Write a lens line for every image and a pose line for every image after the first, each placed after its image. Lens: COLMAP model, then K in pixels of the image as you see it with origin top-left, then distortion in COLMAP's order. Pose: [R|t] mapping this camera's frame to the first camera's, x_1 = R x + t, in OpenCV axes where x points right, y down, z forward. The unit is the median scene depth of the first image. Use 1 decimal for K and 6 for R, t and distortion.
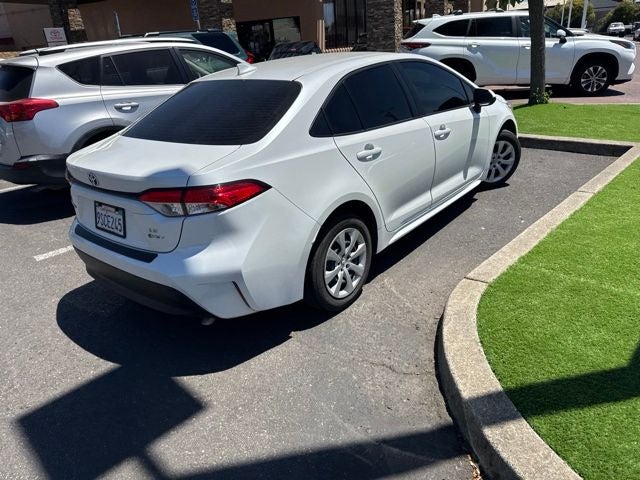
lens RADIAL K [[449.2, 0, 322.1], [0, 449.2, 280.5], [0, 0, 1]] dist [0.005826, -0.003906]
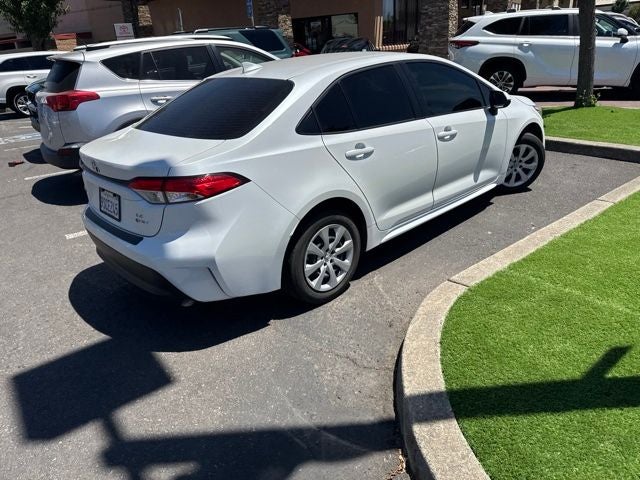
lens RADIAL K [[449.2, 0, 322.1], [0, 449.2, 280.5], [0, 0, 1]] dist [0.005826, -0.003906]
pose [[0.991171, 0.068892, -0.113284, 0.144652], [-0.068039, 0.997618, 0.011379, 0.002224], [0.113798, -0.003571, 0.993497, -0.024059]]
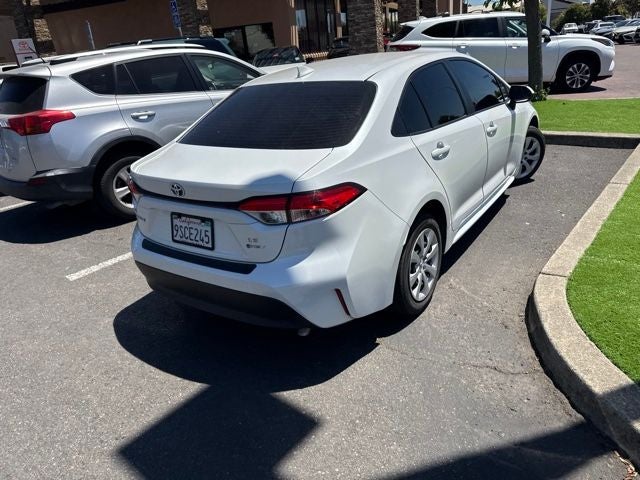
lens RADIAL K [[449.2, 0, 322.1], [0, 449.2, 280.5], [0, 0, 1]] dist [0.005826, -0.003906]
pose [[0.996390, -0.055925, 0.063866, -0.215263], [0.056619, 0.998354, -0.009110, -0.007145], [-0.063252, 0.012694, 0.997917, 0.033898]]
